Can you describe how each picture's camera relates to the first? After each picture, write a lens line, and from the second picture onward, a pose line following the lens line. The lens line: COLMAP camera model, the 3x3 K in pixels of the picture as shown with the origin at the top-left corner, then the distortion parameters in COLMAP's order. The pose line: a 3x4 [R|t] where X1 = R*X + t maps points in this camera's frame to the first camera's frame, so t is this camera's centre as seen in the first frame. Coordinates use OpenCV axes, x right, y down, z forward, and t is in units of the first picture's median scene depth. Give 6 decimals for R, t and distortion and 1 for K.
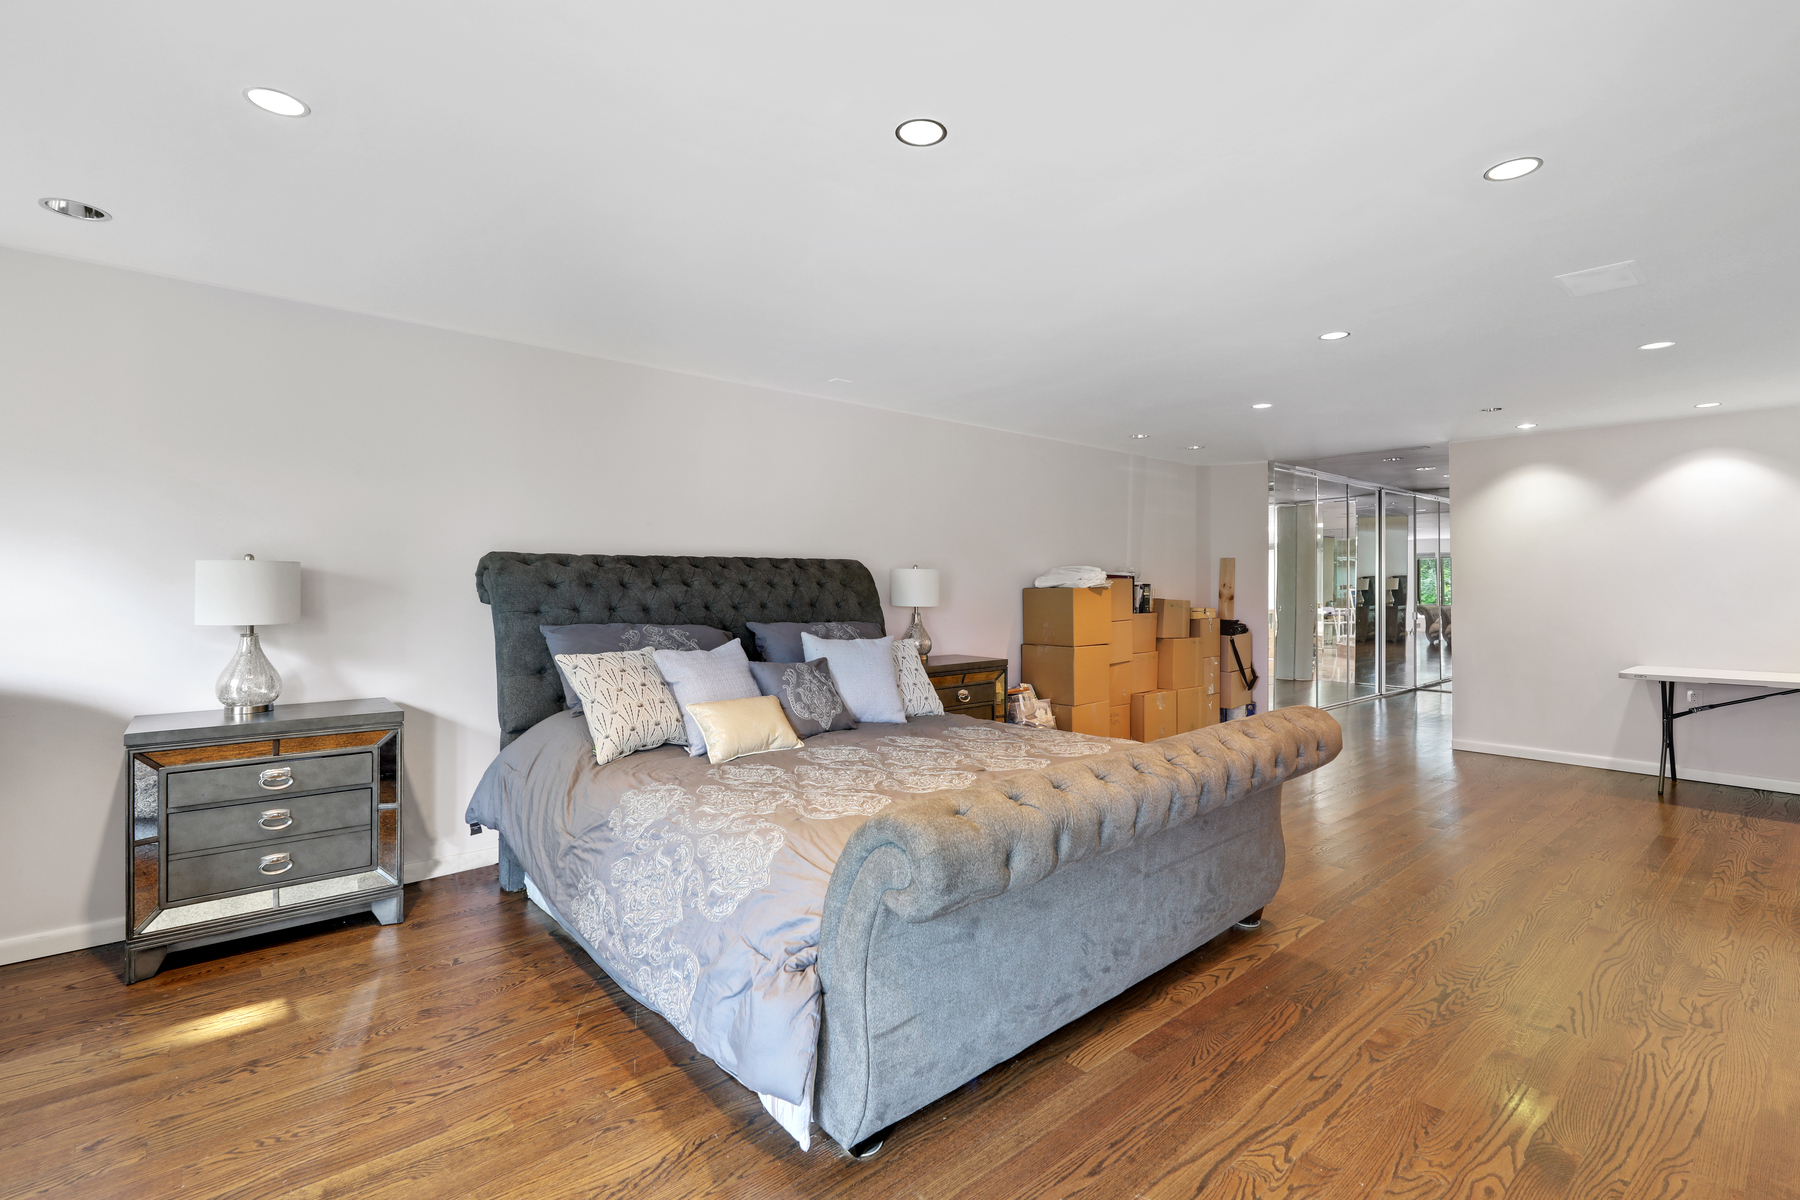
lens RADIAL K [[809.7, 0, 898.5], [0, 809.7, 603.1], [0, 0, 1]] dist [0.015002, -0.000415]
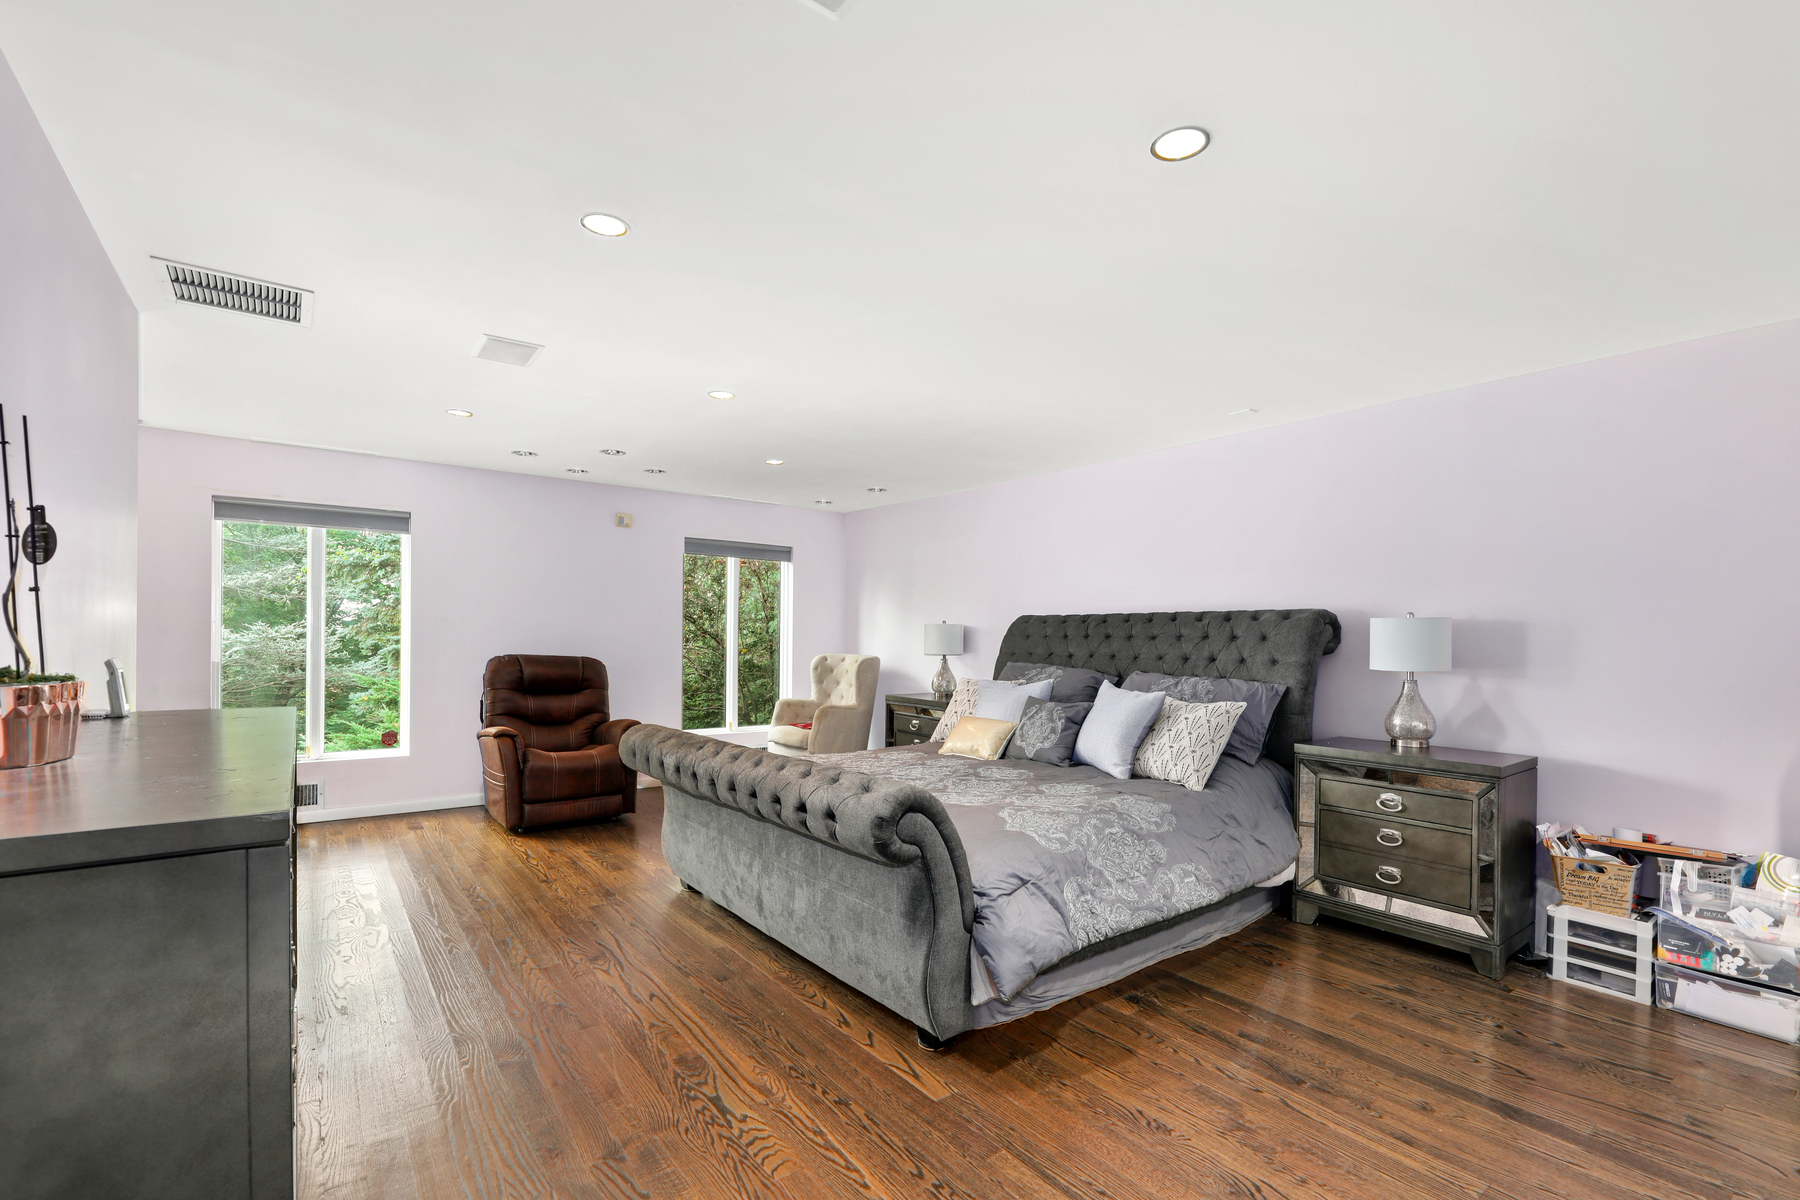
lens RADIAL K [[809.7, 0, 900.0], [0, 809.7, 644.0], [0, 0, 1]] dist [0.015002, -0.000415]
pose [[-0.097655, -0.010695, -0.995163, 0.482525], [-0.008695, 0.999913, -0.009893, 0.003641], [0.995182, 0.007687, -0.097739, 0.409469]]
